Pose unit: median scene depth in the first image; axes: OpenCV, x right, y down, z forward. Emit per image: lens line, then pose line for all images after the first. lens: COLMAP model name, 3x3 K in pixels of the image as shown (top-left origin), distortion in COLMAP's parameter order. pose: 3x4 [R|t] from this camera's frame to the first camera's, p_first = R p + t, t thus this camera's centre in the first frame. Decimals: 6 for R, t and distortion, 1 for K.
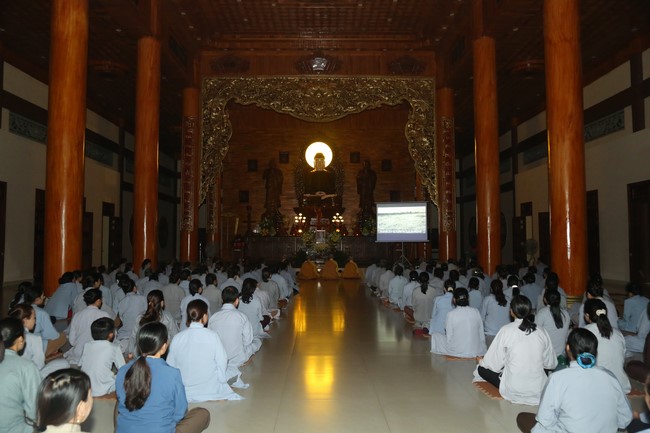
lens RADIAL K [[500.5, 0, 325.0], [0, 500.5, 216.5], [0, 0, 1]] dist [-0.056665, 0.004258]
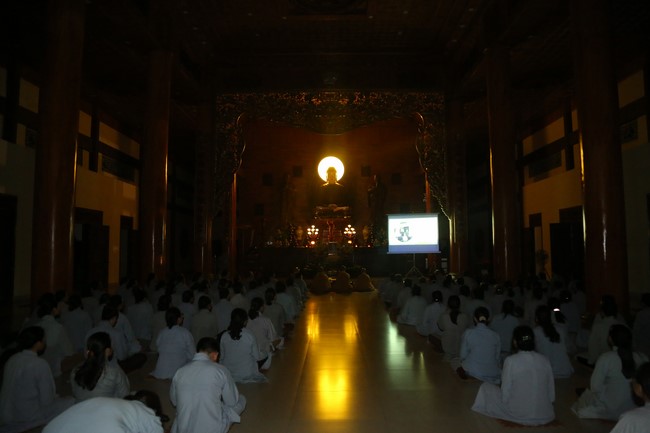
lens RADIAL K [[443.7, 0, 325.0], [0, 443.7, 216.5], [0, 0, 1]] dist [-0.094702, 0.002856]
pose [[0.999568, -0.005757, -0.028809, 0.001700], [0.004989, 0.999632, -0.026661, -0.000580], [0.028951, 0.026506, 0.999229, 0.109425]]
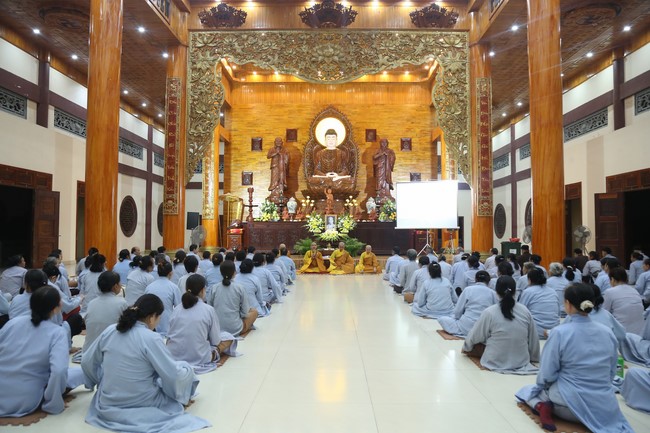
lens RADIAL K [[474.3, 0, 325.0], [0, 474.3, 216.5], [0, 0, 1]] dist [-0.081363, 0.001231]
pose [[0.999410, 0.005007, -0.033980, 0.010173], [-0.004439, 0.999849, 0.016784, 0.018388], [0.034059, -0.016623, 0.999282, 0.212501]]
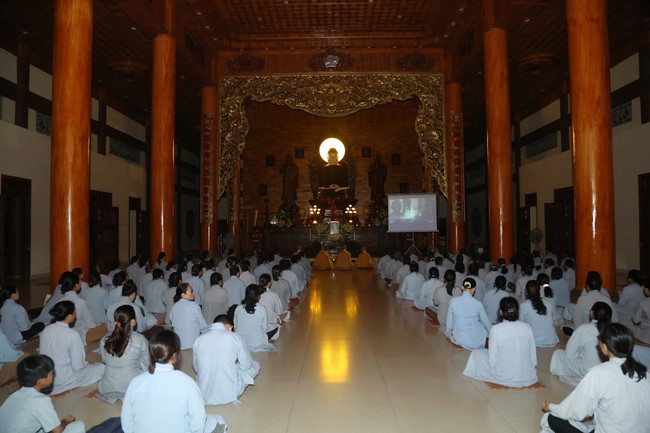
lens RADIAL K [[443.7, 0, 325.0], [0, 443.7, 216.5], [0, 0, 1]] dist [-0.094702, 0.002856]
pose [[0.999500, -0.008521, -0.030459, -0.000141], [0.009140, 0.999753, 0.020249, -0.002172], [0.030279, -0.020518, 0.999331, 0.079282]]
